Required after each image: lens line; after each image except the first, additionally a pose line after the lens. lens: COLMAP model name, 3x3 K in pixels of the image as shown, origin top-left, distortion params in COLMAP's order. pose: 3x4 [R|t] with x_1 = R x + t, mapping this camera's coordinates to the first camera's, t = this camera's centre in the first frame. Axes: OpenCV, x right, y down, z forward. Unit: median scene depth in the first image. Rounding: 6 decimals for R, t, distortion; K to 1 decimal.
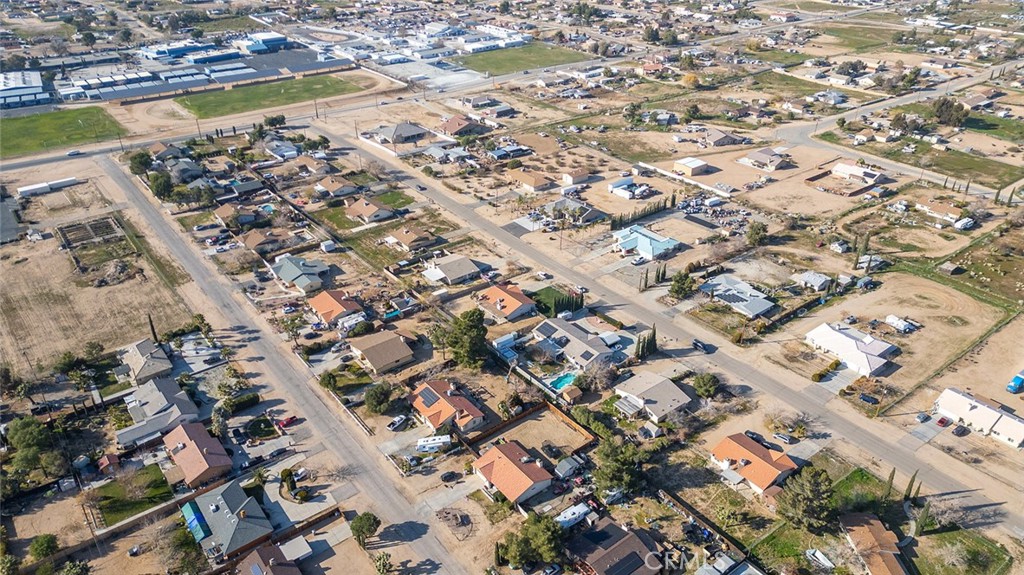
lens RADIAL K [[730.9, 0, 509.1], [0, 730.9, 287.5], [0, 0, 1]] dist [0.057977, -0.024206]
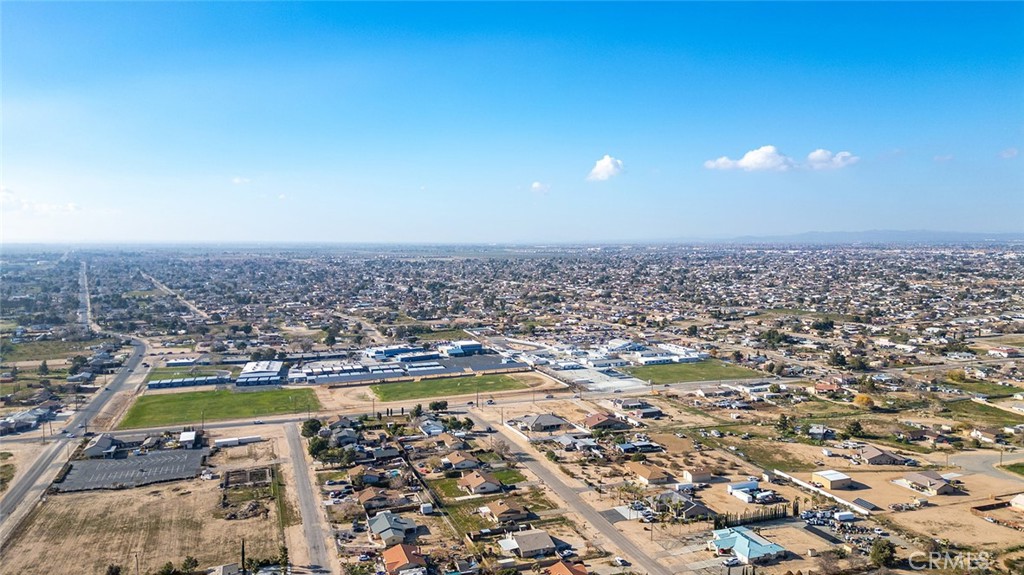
lens RADIAL K [[730.9, 0, 513.7], [0, 730.9, 284.0], [0, 0, 1]] dist [0.057977, -0.024206]
pose [[0.952085, 0.013411, -0.305540, 0.147295], [-0.142195, 0.903901, -0.403414, 0.046546], [0.270767, 0.427531, 0.862498, -0.021617]]
